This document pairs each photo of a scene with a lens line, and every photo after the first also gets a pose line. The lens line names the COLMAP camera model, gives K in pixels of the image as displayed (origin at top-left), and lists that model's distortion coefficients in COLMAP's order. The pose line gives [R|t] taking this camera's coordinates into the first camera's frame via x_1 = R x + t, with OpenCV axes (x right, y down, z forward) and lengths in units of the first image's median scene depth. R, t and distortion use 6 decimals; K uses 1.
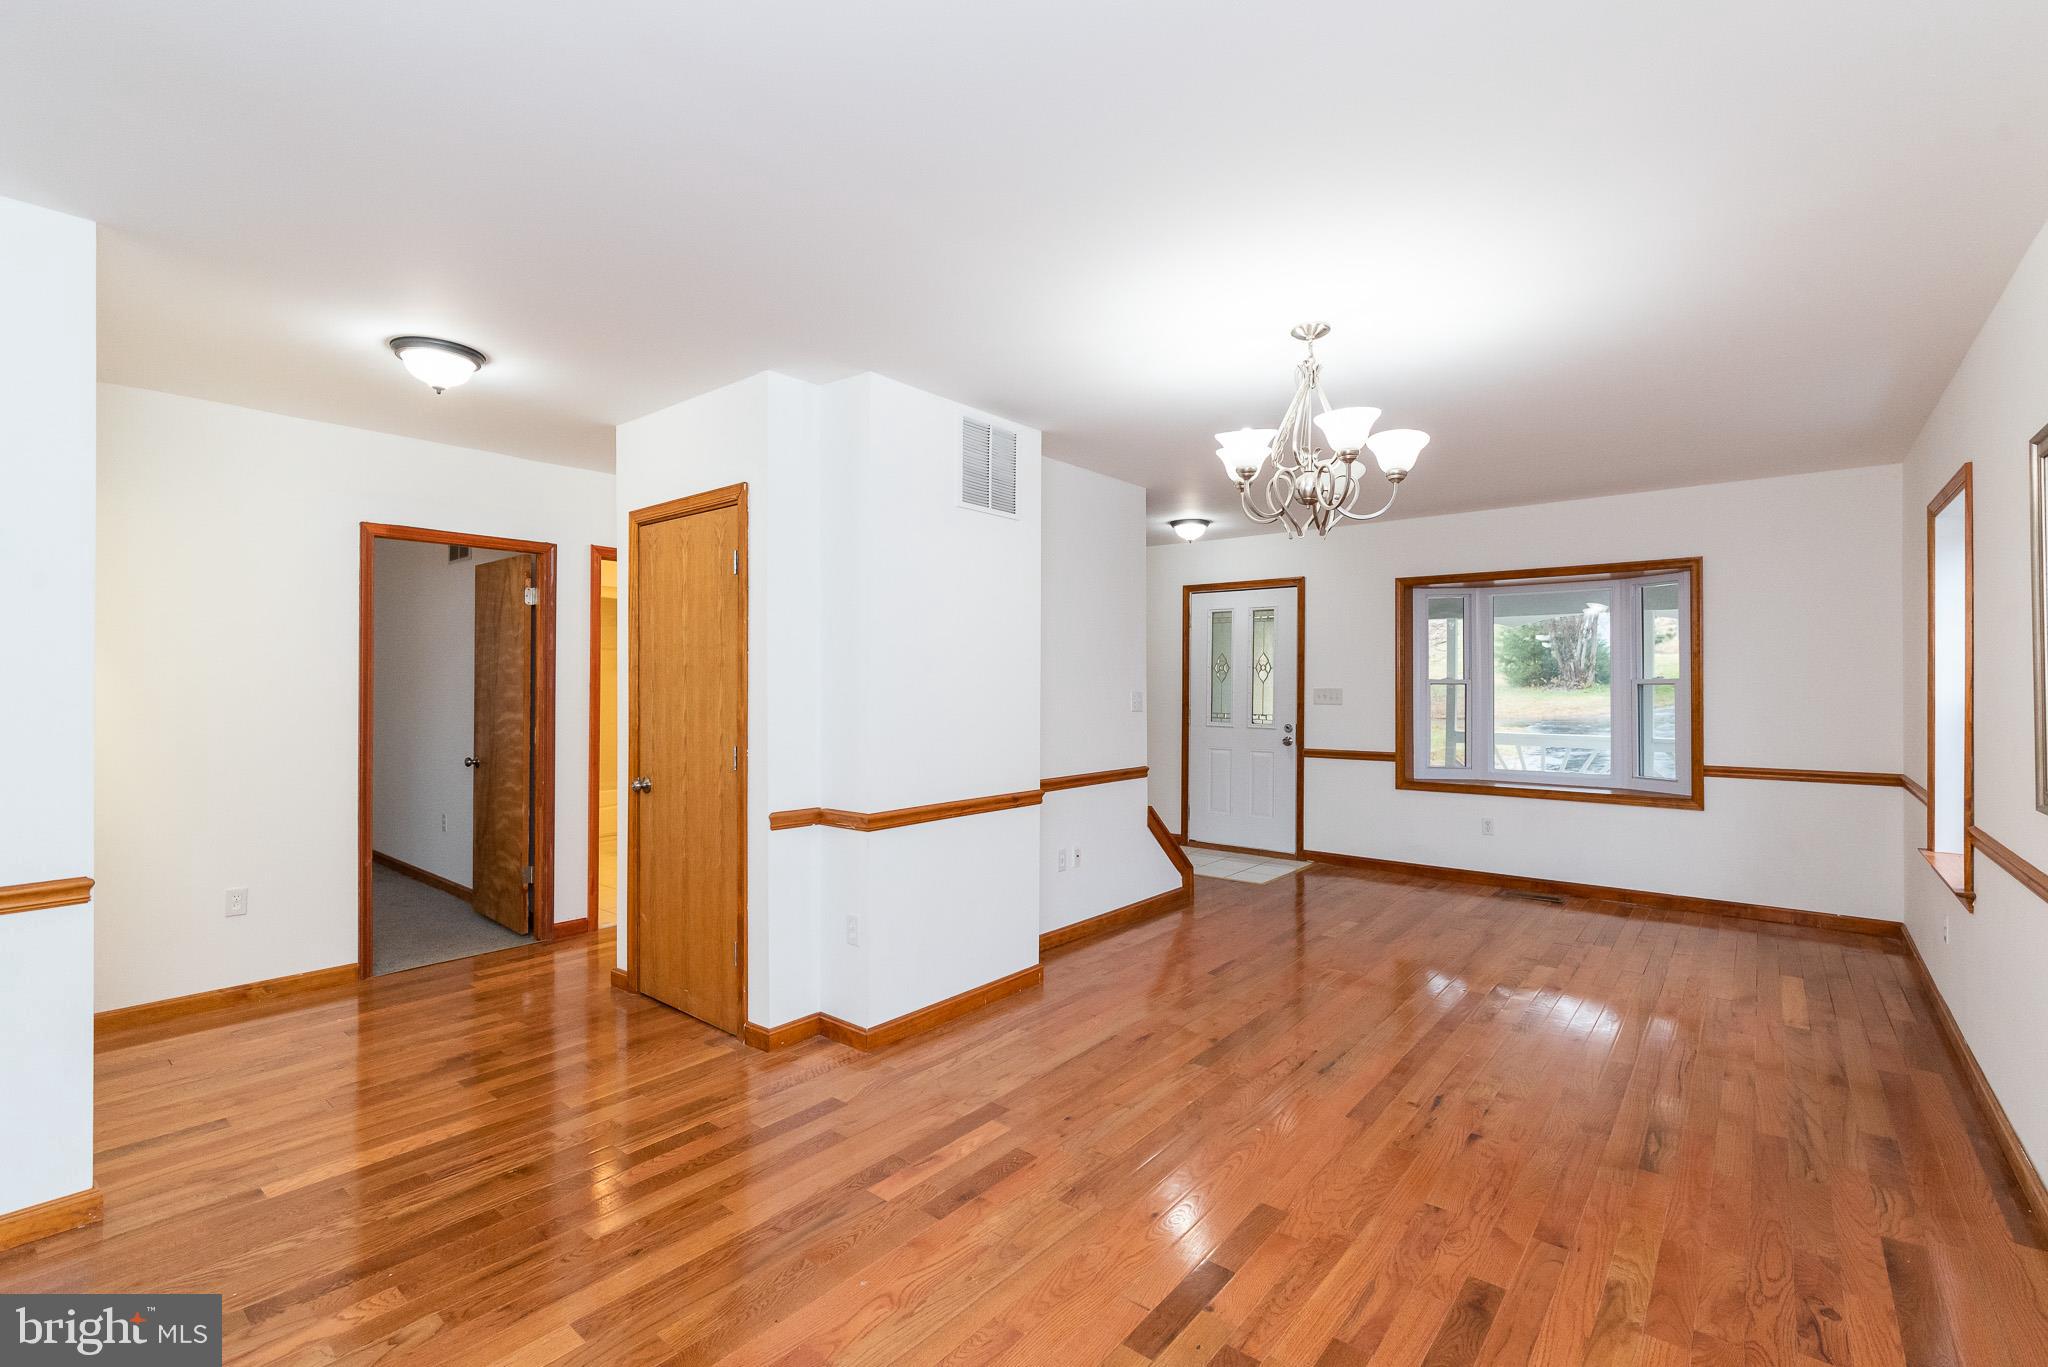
lens RADIAL K [[915.4, 0, 1026.1], [0, 915.4, 694.3], [0, 0, 1]] dist [-0.003516, 0.001329]
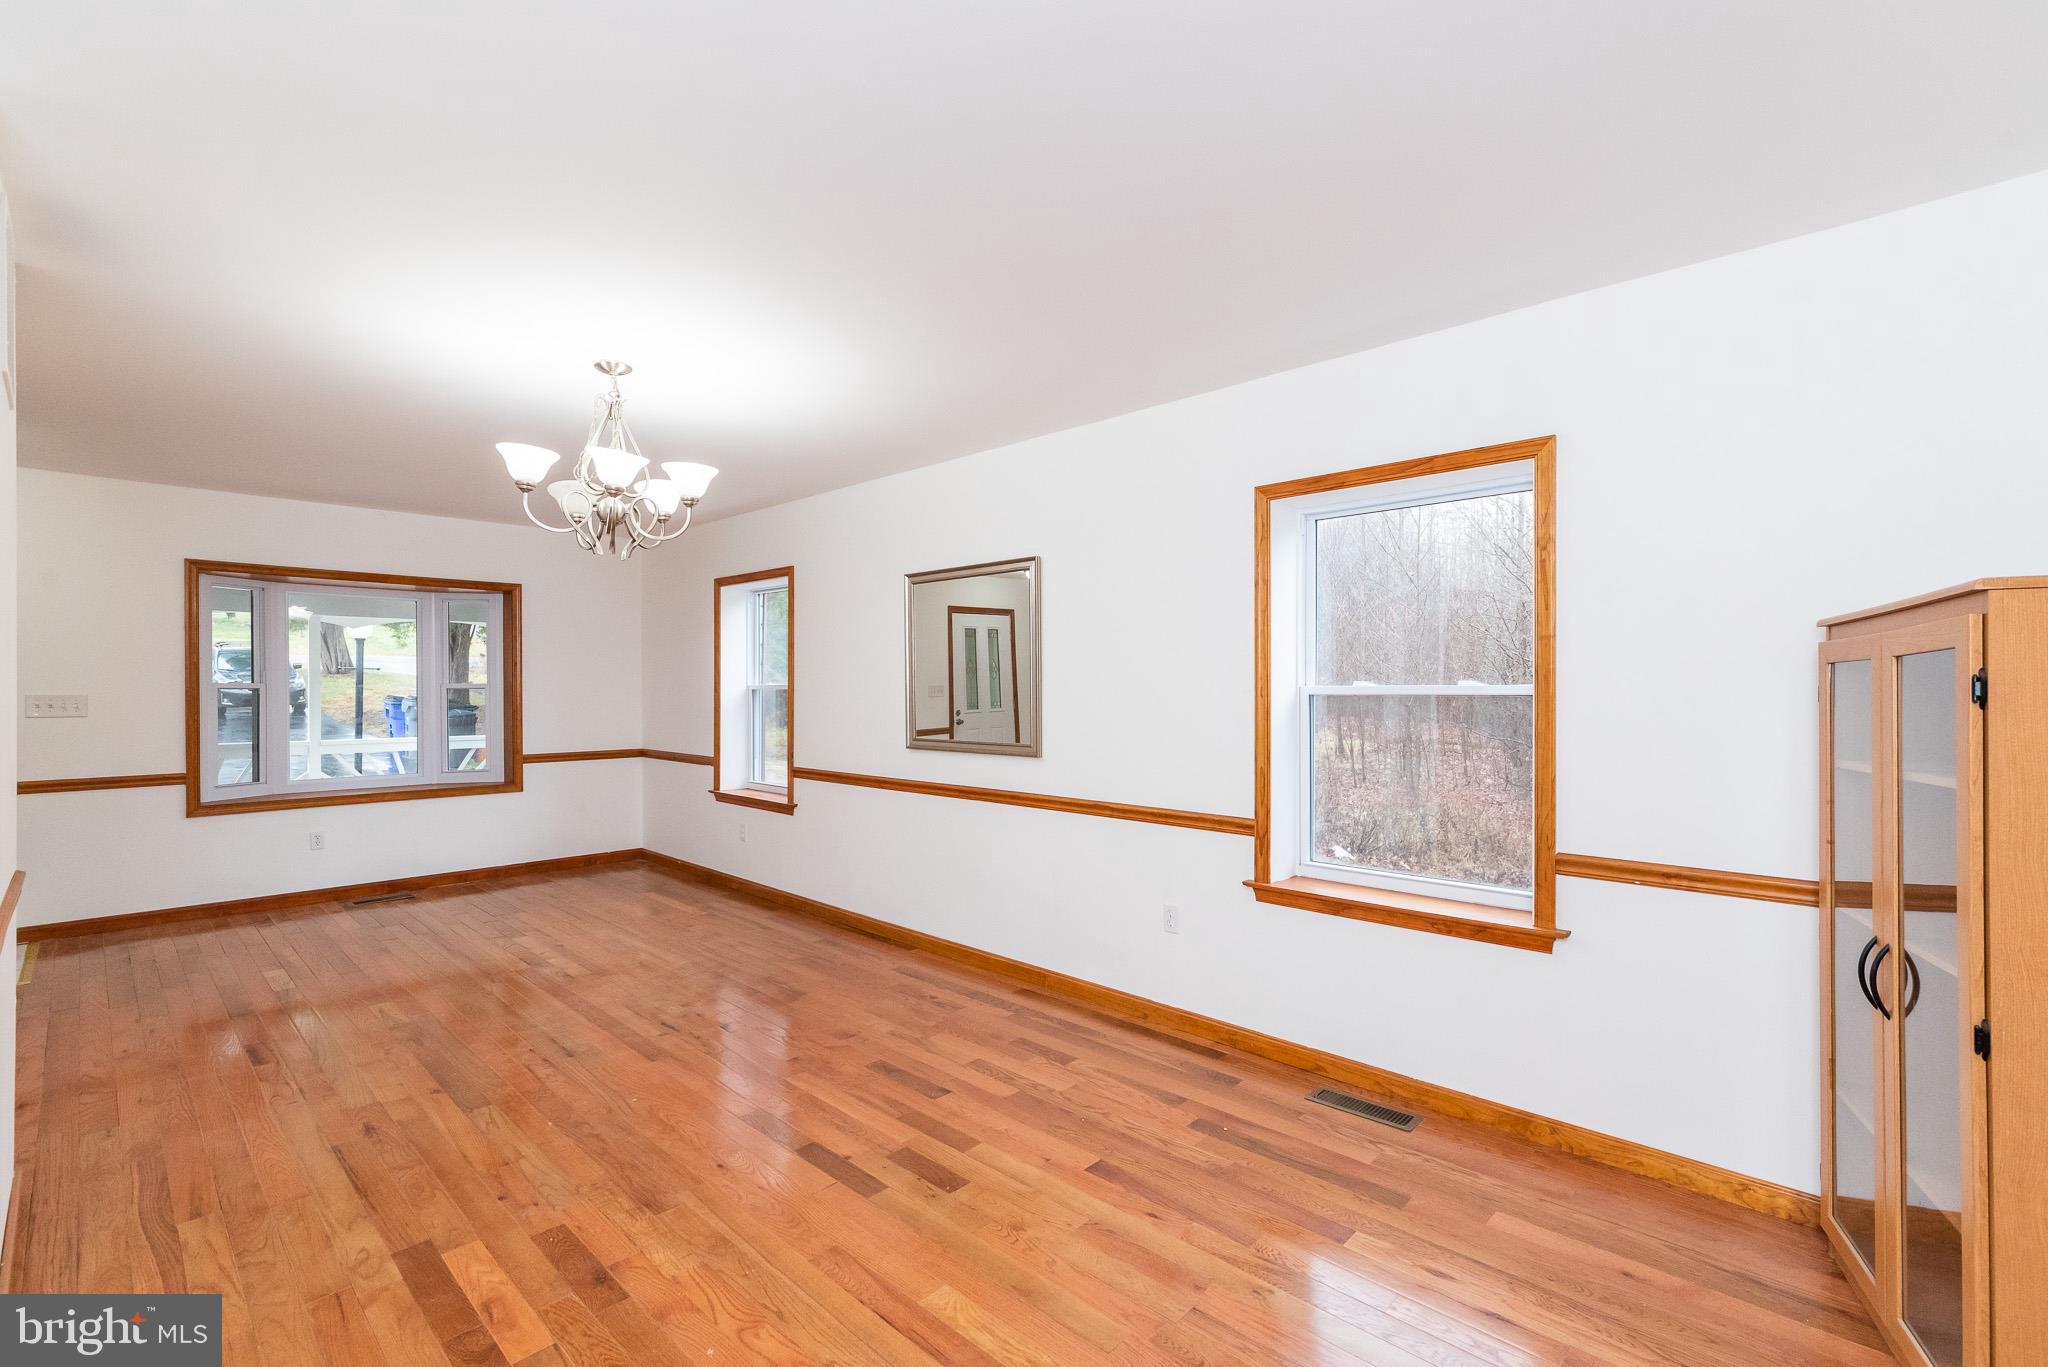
lens RADIAL K [[915.4, 0, 1016.6], [0, 915.4, 682.7], [0, 0, 1]] dist [-0.003516, 0.001329]
pose [[0.059799, 0.003774, 0.998203, -0.645238], [0.010966, 0.999930, -0.004437, -0.008682], [-0.998150, 0.011212, 0.059753, 0.381045]]
